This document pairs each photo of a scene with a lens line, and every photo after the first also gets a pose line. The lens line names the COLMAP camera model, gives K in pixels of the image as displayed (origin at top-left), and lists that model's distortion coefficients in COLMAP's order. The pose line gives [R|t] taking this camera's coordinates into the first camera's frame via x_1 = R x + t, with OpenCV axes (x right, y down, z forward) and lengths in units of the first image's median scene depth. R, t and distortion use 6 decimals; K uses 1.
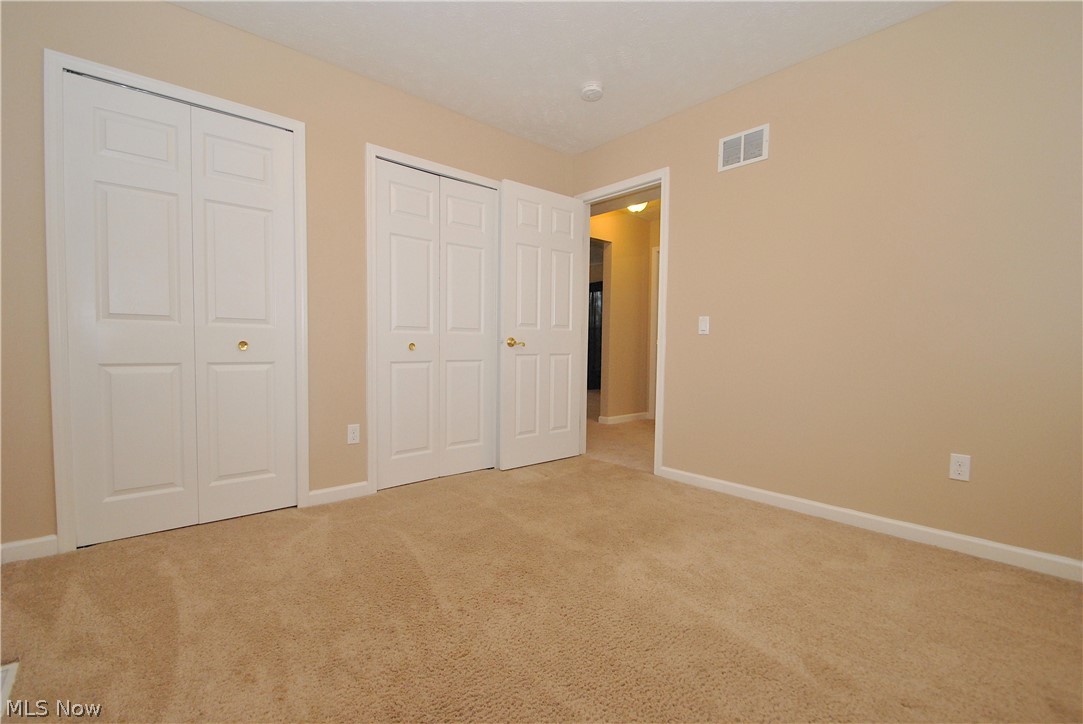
lens RADIAL K [[471.7, 0, 533.2], [0, 471.7, 362.3], [0, 0, 1]] dist [-0.010711, -0.003719]
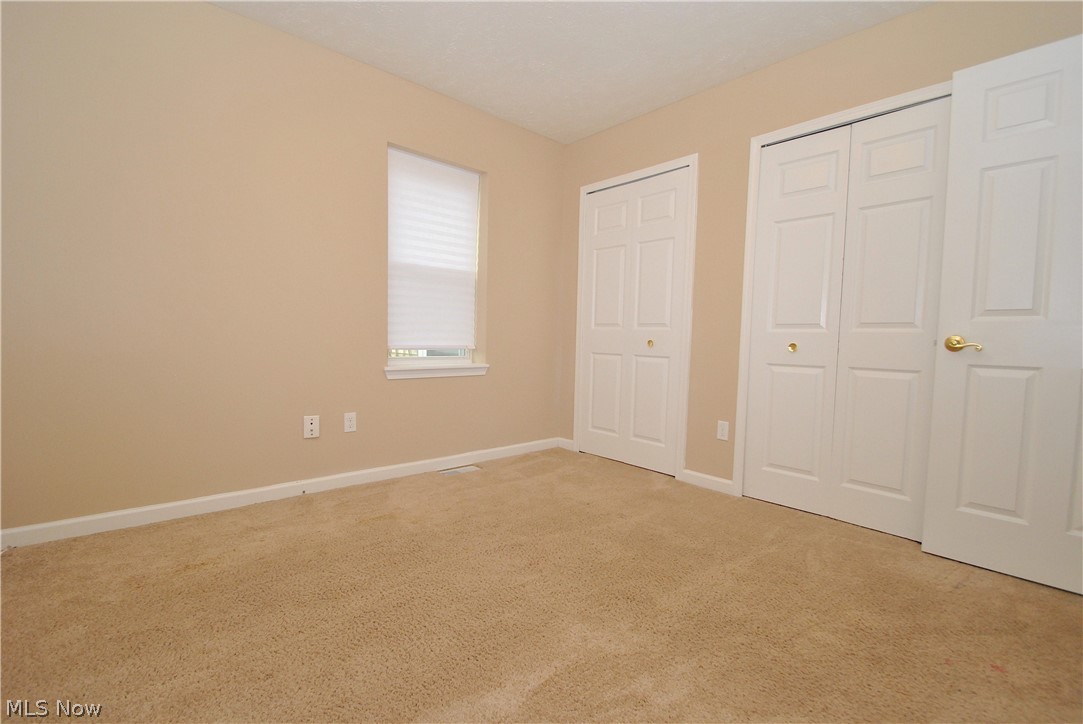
lens RADIAL K [[471.7, 0, 537.5], [0, 471.7, 364.4], [0, 0, 1]] dist [-0.010711, -0.003719]
pose [[0.007271, 0.041738, -0.999102, 0.632086], [-0.060519, 0.997315, 0.041223, -0.010428], [0.998141, 0.060165, 0.009777, 0.566324]]
